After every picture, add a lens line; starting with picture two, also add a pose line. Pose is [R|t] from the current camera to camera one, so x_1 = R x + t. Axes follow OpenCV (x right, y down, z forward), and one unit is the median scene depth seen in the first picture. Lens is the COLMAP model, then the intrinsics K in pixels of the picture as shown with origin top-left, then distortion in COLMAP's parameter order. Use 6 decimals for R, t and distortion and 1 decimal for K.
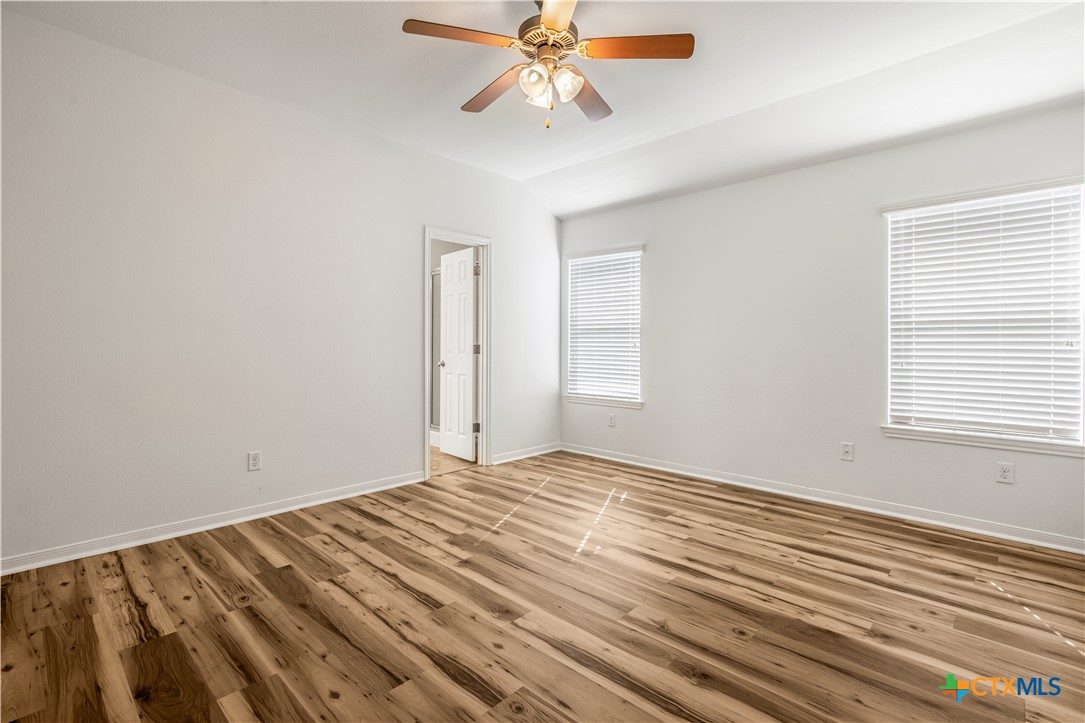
lens RADIAL K [[510.8, 0, 544.9], [0, 510.8, 353.8], [0, 0, 1]] dist [0.000580, 0.000195]
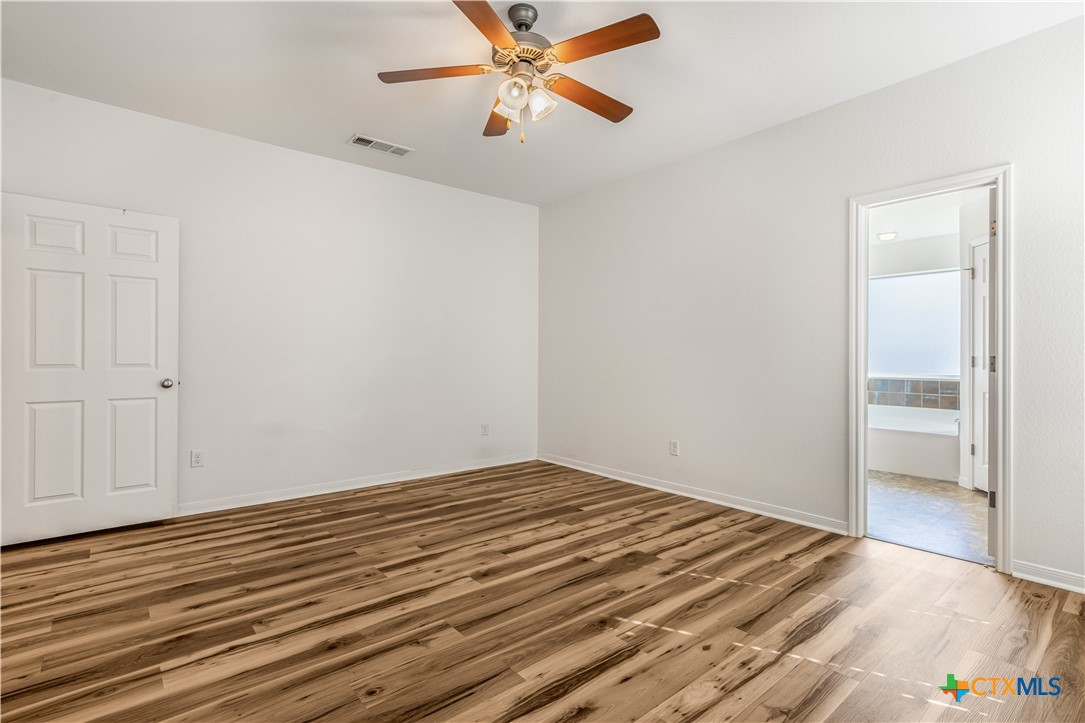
lens RADIAL K [[510.8, 0, 544.9], [0, 510.8, 353.8], [0, 0, 1]] dist [0.000580, 0.000195]
pose [[-0.114094, -0.008629, -0.993432, 0.890681], [-0.020832, 0.999763, -0.006292, -0.004911], [0.993252, 0.019978, -0.114247, 1.025847]]
